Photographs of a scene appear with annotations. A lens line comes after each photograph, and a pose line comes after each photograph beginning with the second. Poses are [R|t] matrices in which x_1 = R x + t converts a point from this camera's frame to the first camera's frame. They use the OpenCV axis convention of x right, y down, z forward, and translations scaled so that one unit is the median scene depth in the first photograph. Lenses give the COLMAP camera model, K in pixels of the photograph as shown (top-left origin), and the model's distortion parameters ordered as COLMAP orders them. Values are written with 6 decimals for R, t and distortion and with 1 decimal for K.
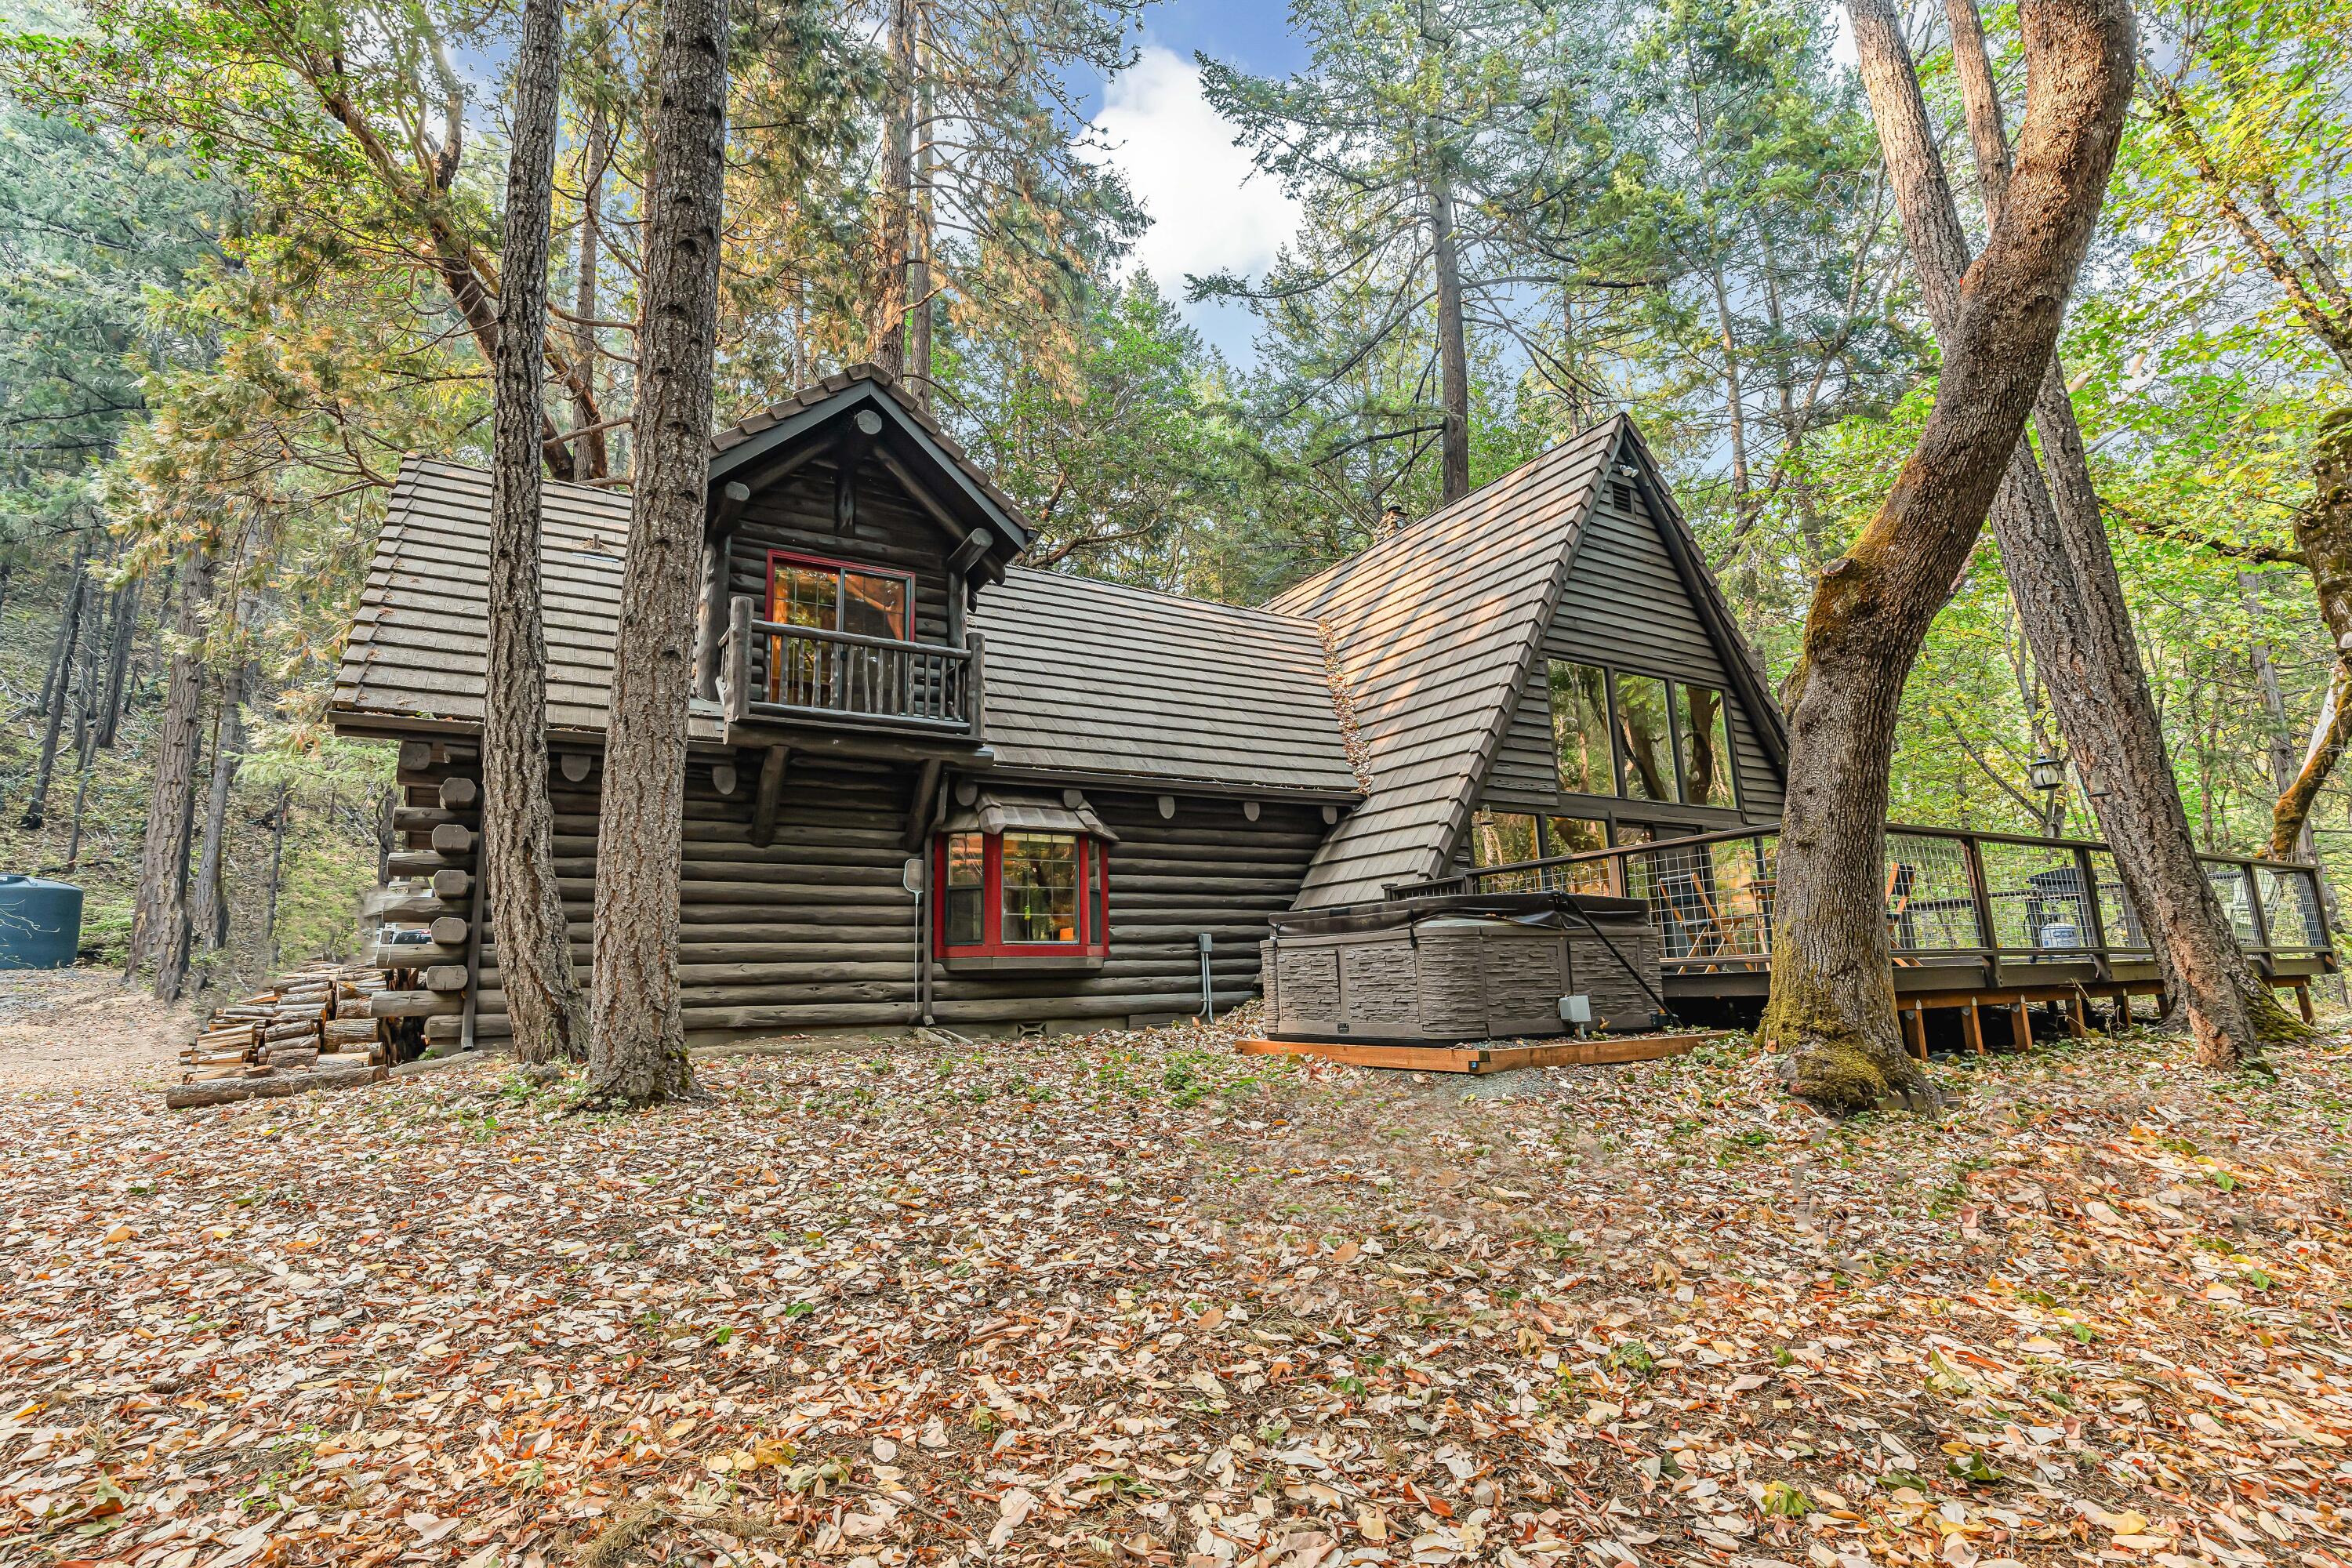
lens RADIAL K [[1112.2, 0, 1176.0], [0, 1112.2, 784.0], [0, 0, 1]] dist [0.000208, 0.000408]
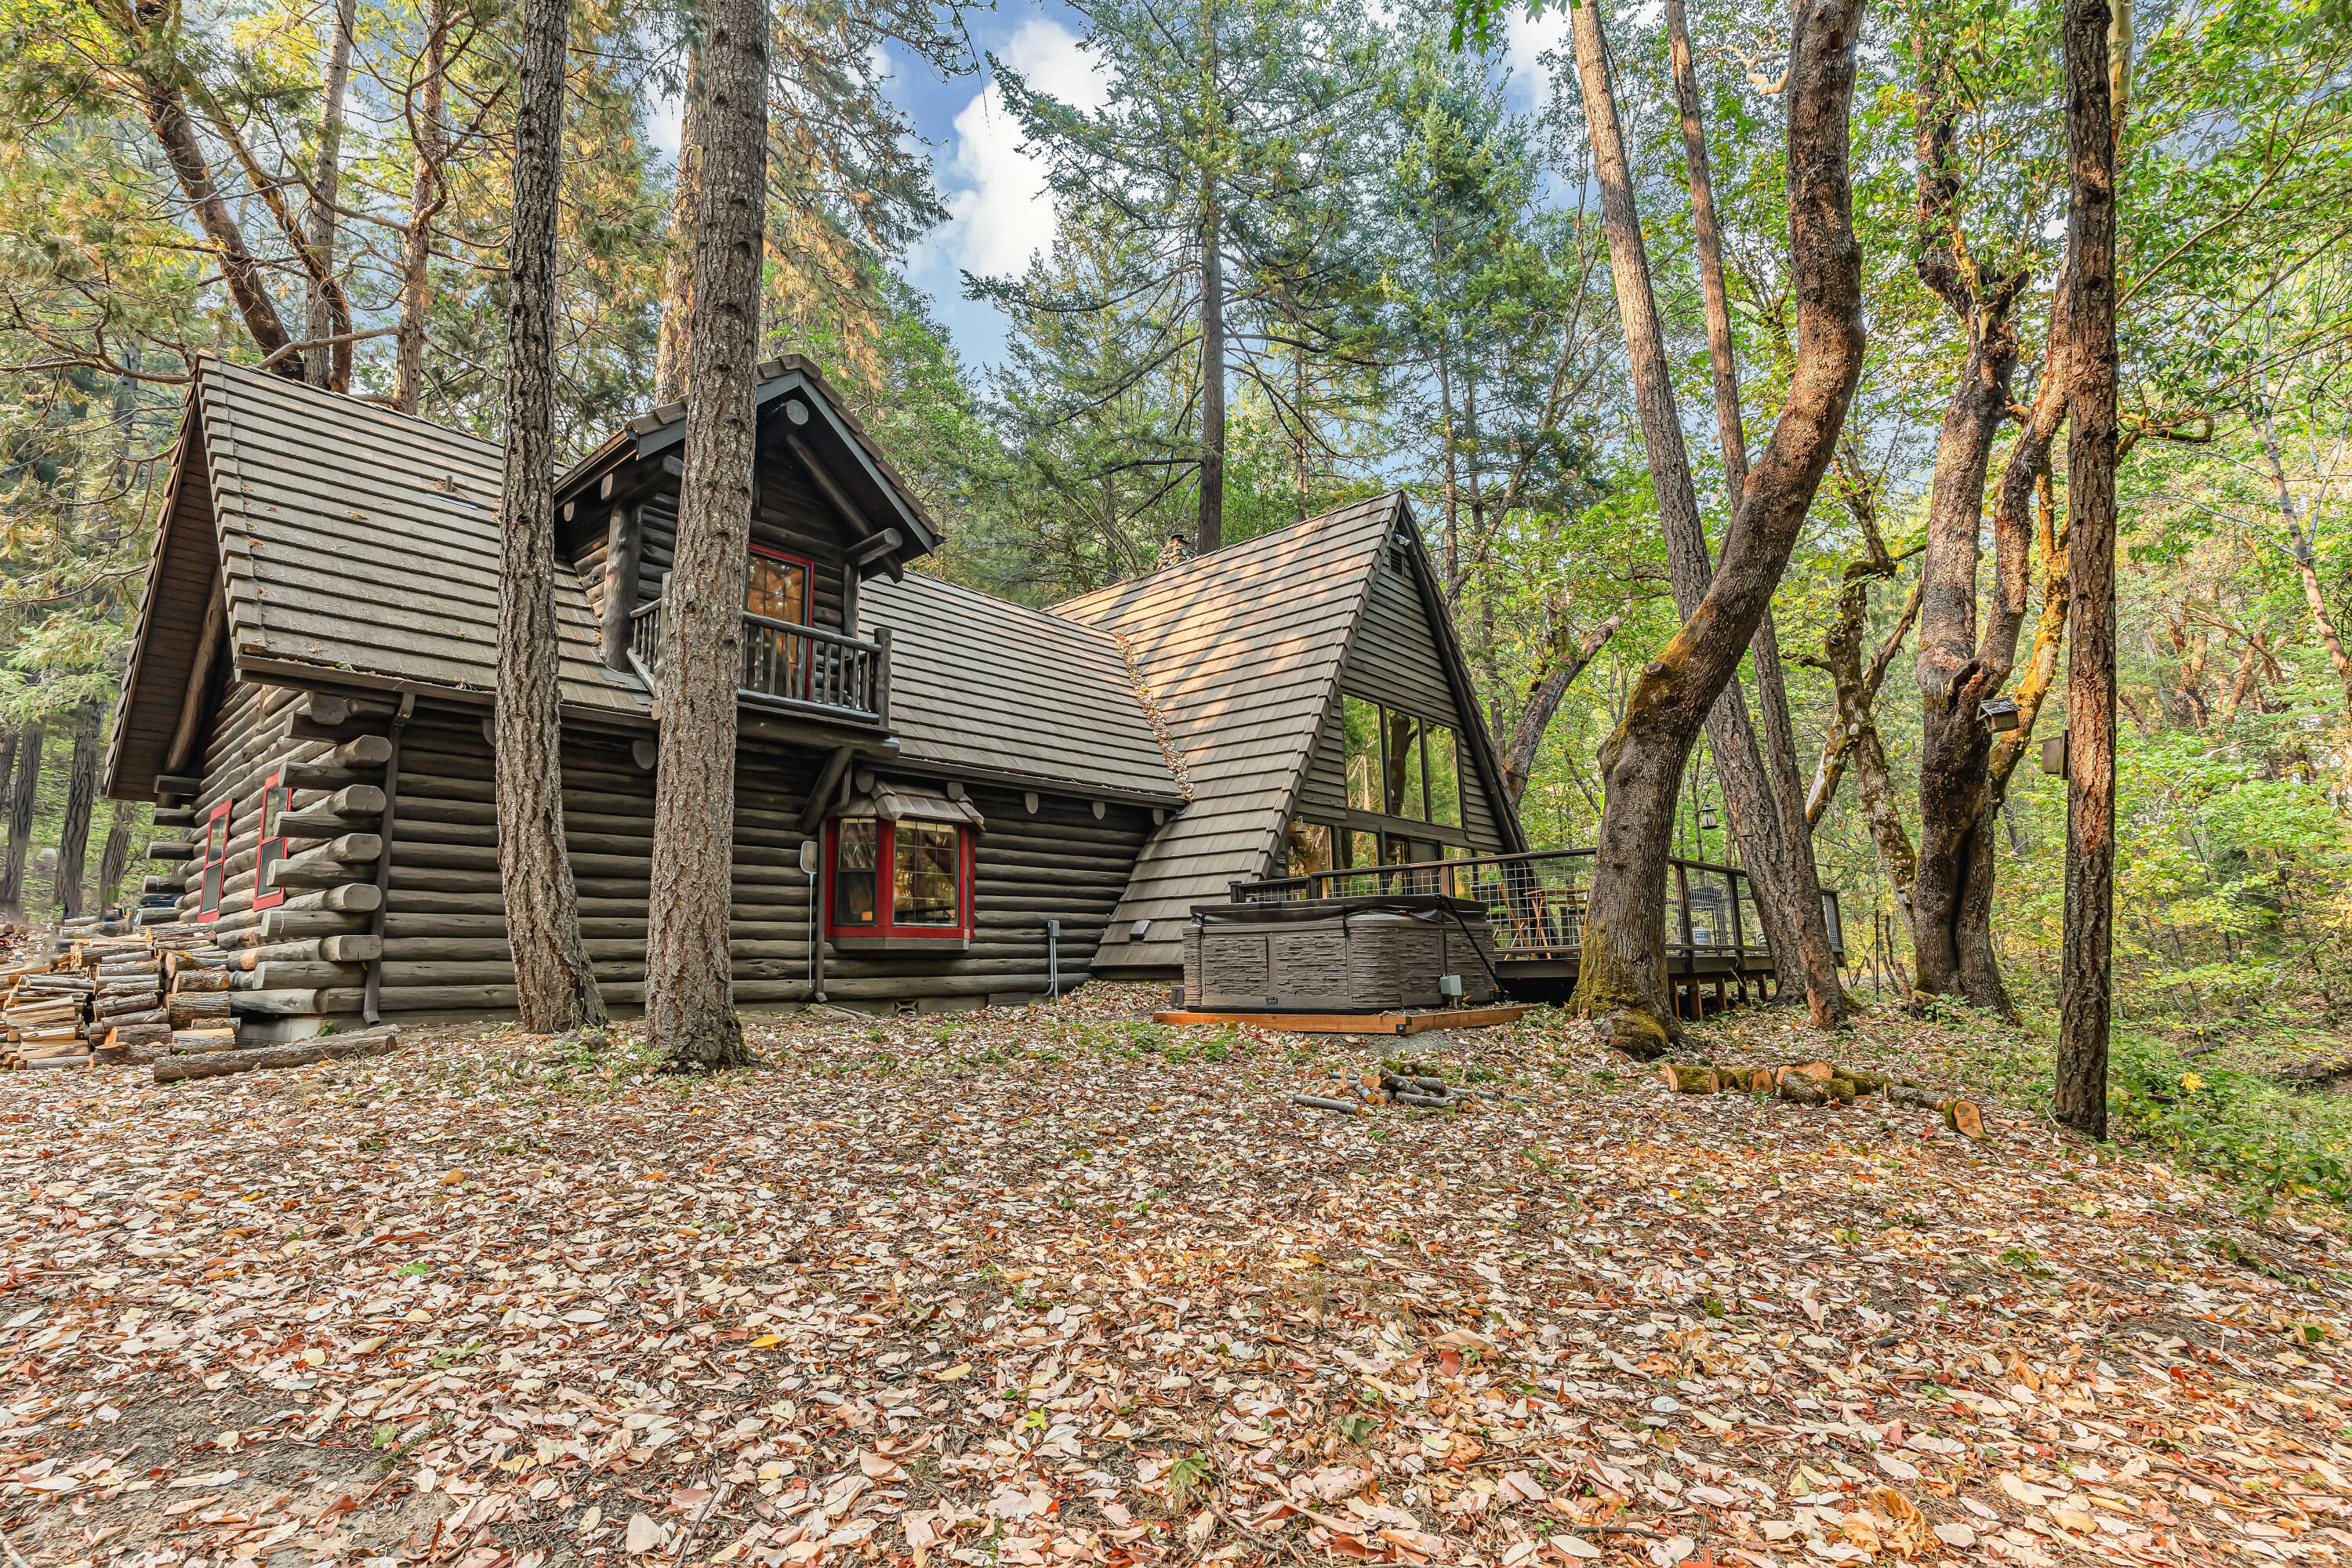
lens RADIAL K [[1112.2, 0, 1176.0], [0, 1112.2, 784.0], [0, 0, 1]] dist [0.000208, 0.000408]
pose [[0.949272, 0.061925, 0.308300, -0.222272], [-0.064814, 0.997897, -0.000872, -0.006062], [-0.307705, -0.019155, 0.951289, -0.079010]]
